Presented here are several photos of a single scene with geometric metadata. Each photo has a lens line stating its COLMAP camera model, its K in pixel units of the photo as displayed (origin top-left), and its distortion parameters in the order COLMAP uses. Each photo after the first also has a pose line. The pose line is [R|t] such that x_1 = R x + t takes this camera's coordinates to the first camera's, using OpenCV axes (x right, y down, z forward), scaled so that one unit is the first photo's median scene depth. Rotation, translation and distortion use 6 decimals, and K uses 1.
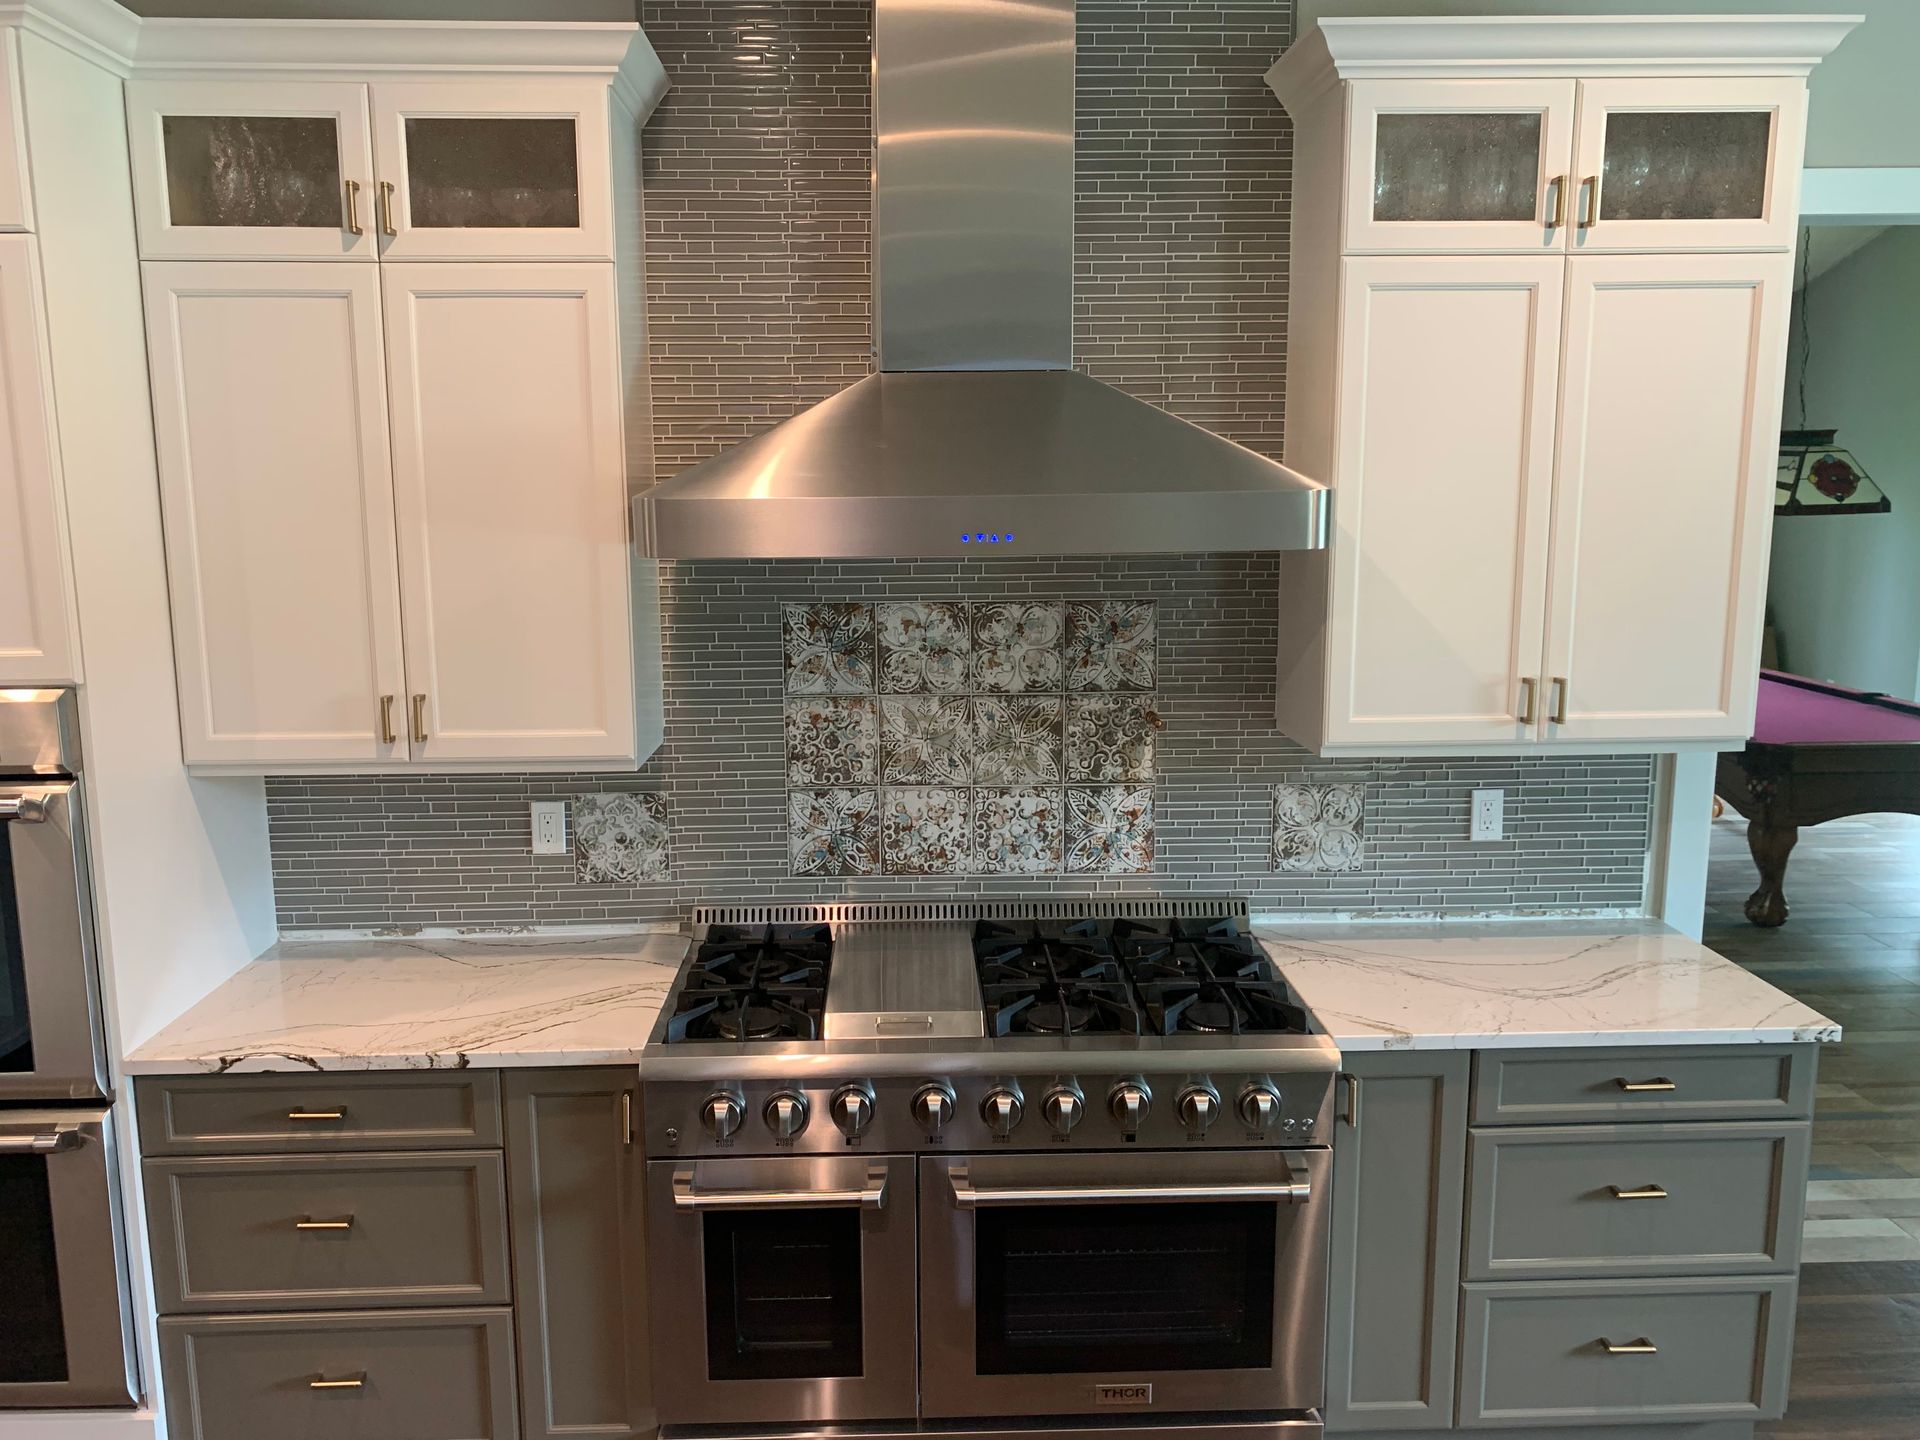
lens RADIAL K [[1458.6, 0, 928.3], [0, 1458.6, 715.1], [0, 0, 1]] dist [0.108570, -0.160465]
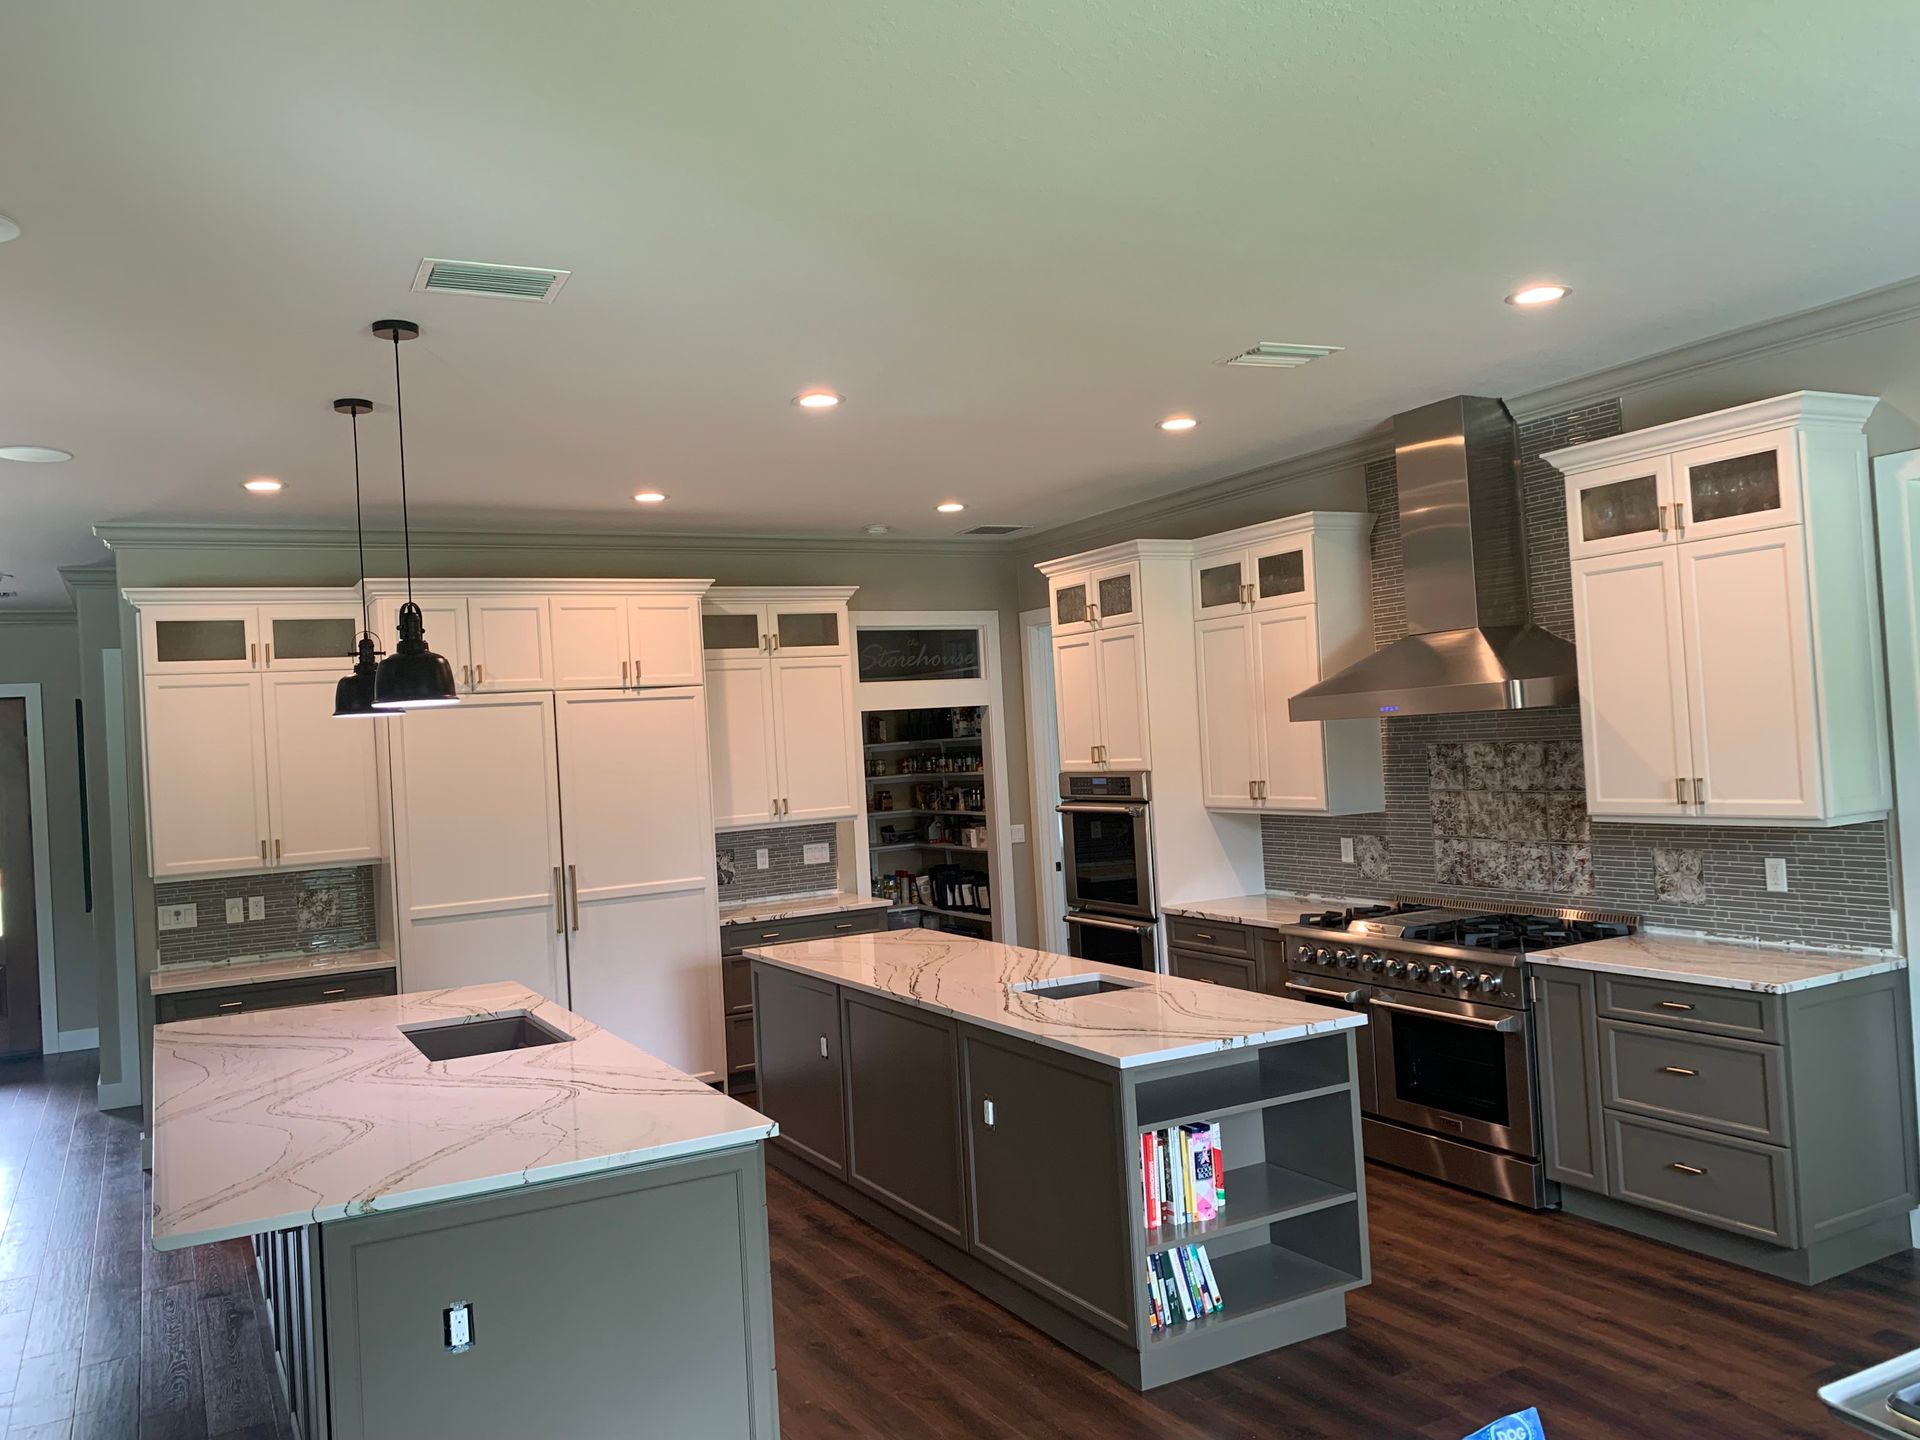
lens RADIAL K [[1464.9, 0, 950.7], [0, 1464.9, 719.3], [0, 0, 1]] dist [0.037971, -0.056329]
pose [[0.449177, -0.029637, -0.892951, 1.407833], [-0.090555, 0.992793, -0.078503, 0.107850], [0.888842, 0.116123, 0.443256, -0.490062]]
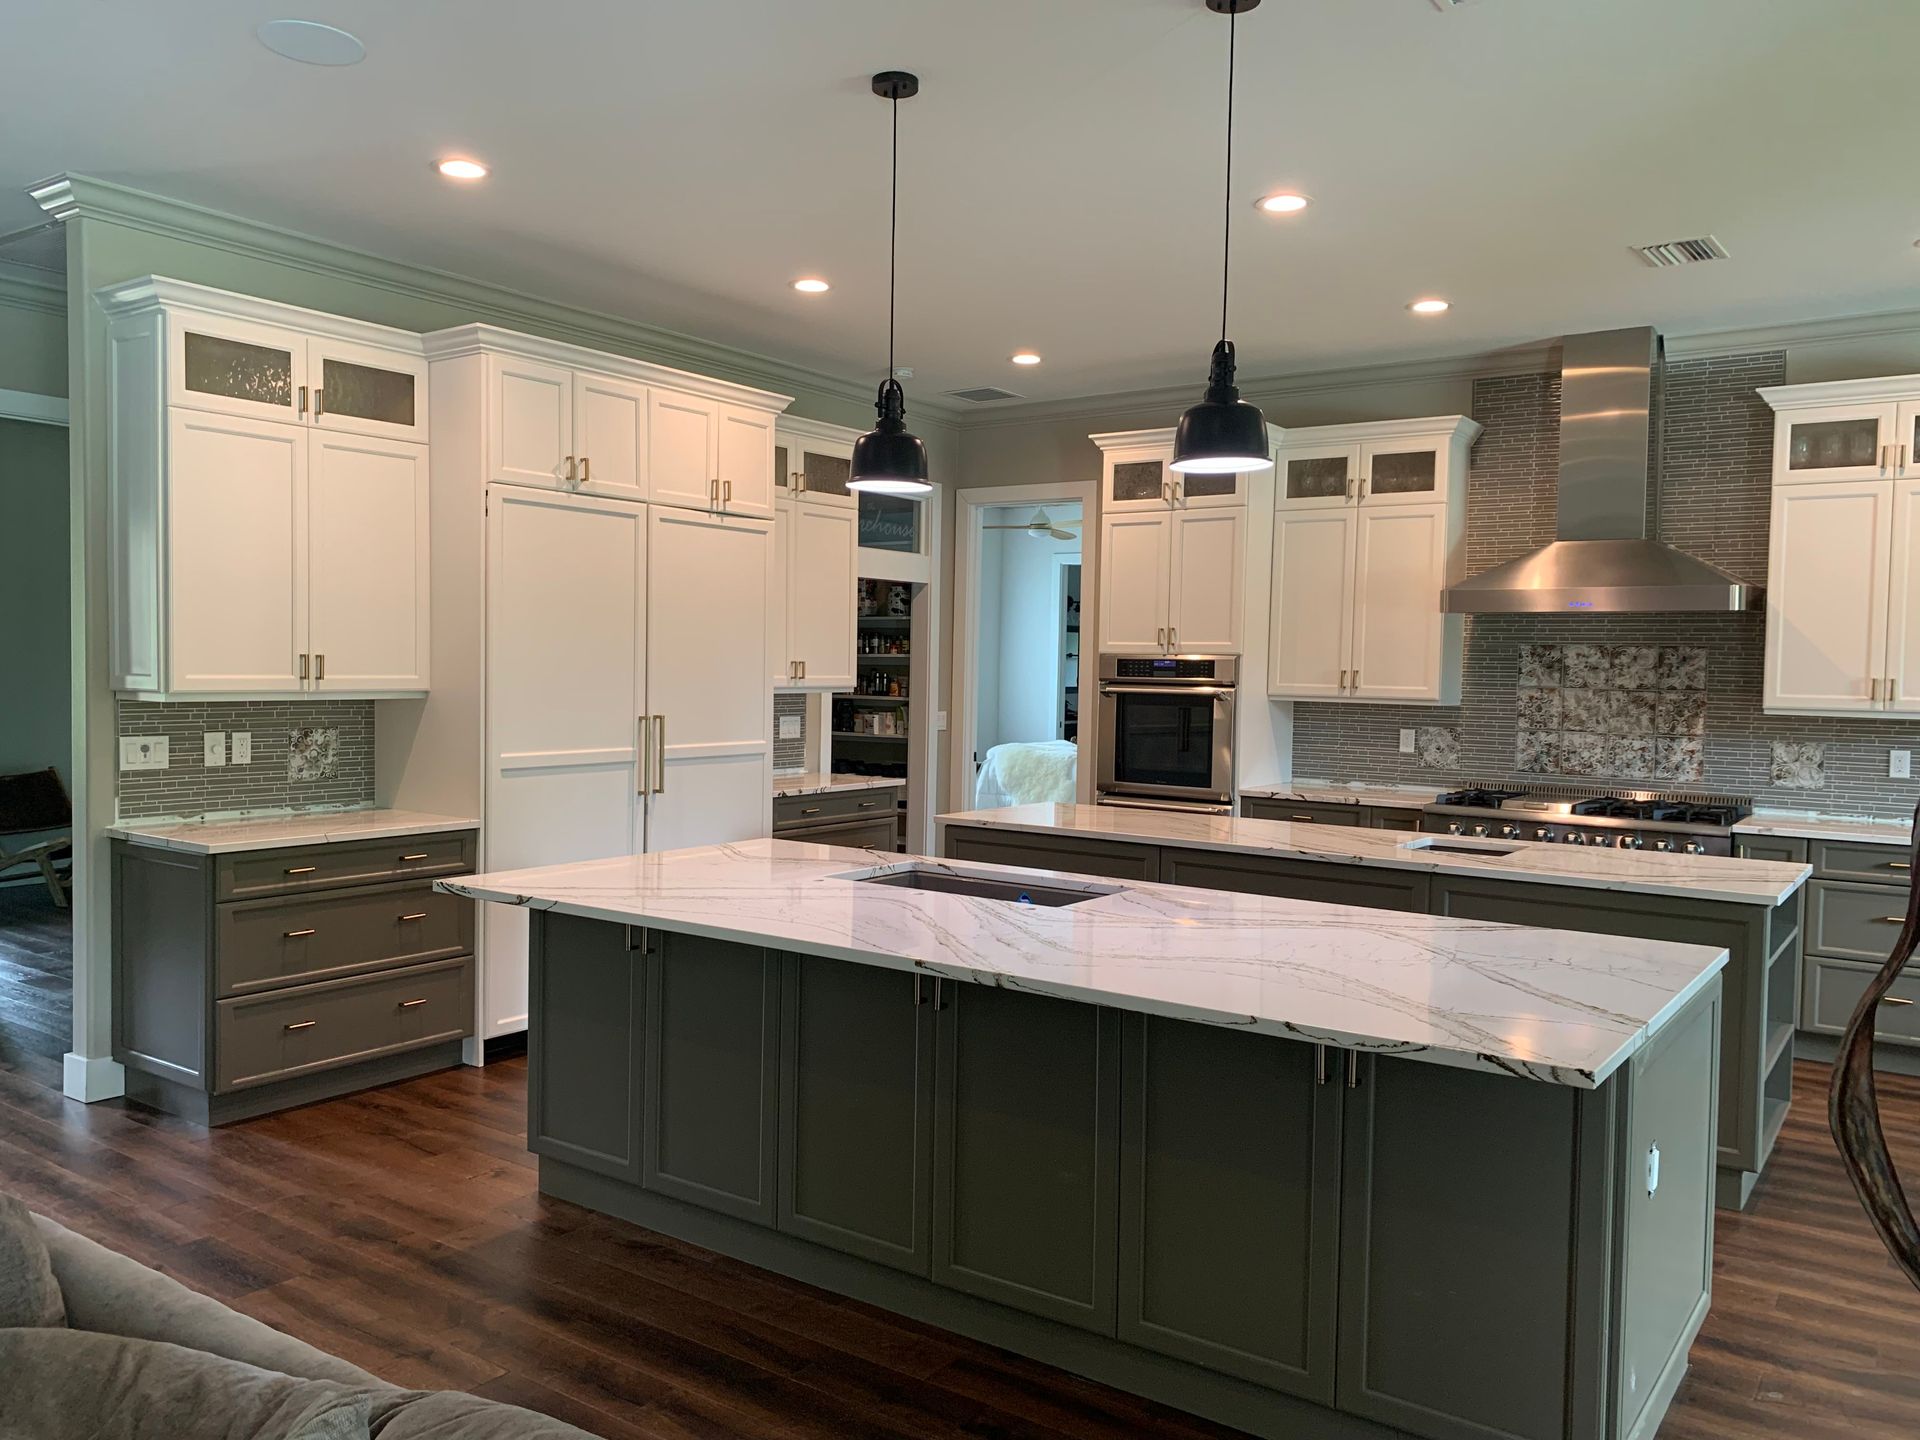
lens RADIAL K [[1450.8, 0, 949.8], [0, 1450.8, 728.1], [0, 0, 1]] dist [0.000310, 0.003244]
pose [[0.794975, 0.049800, -0.604595, 0.544160], [-0.121418, 0.989520, -0.078146, 0.321589], [0.594367, 0.135533, 0.792691, -1.226721]]
